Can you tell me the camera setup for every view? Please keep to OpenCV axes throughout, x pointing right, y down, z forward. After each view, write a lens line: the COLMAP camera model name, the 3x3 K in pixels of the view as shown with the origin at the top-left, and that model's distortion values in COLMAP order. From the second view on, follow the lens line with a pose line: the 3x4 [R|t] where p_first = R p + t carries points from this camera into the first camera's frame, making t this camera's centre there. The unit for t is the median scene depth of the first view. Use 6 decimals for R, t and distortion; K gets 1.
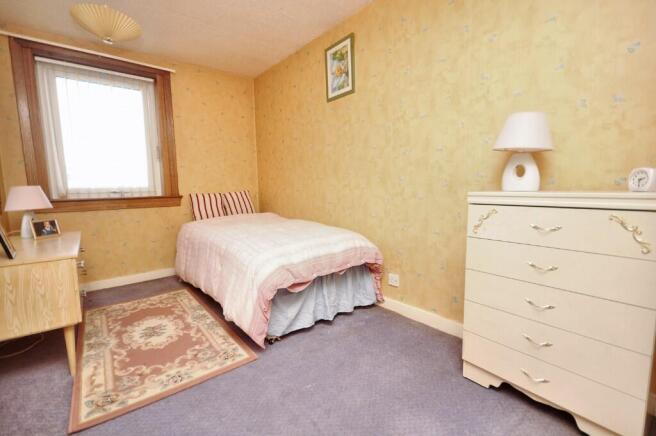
lens RADIAL K [[291.1, 0, 329.0], [0, 291.1, 218.3], [0, 0, 1]] dist [0.000460, -0.000447]
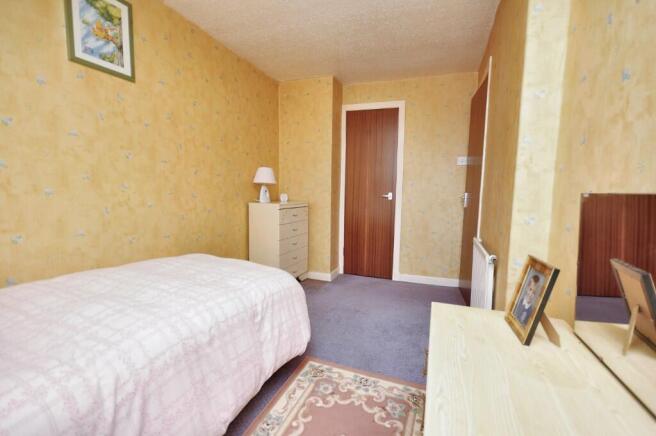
lens RADIAL K [[291.1, 0, 325.8], [0, 291.1, 216.8], [0, 0, 1]] dist [0.000460, -0.000447]
pose [[-0.490183, -0.071570, 0.868676, -1.089215], [0.091141, 0.986951, 0.132745, -0.176935], [-0.866841, 0.144241, -0.477264, 1.248367]]
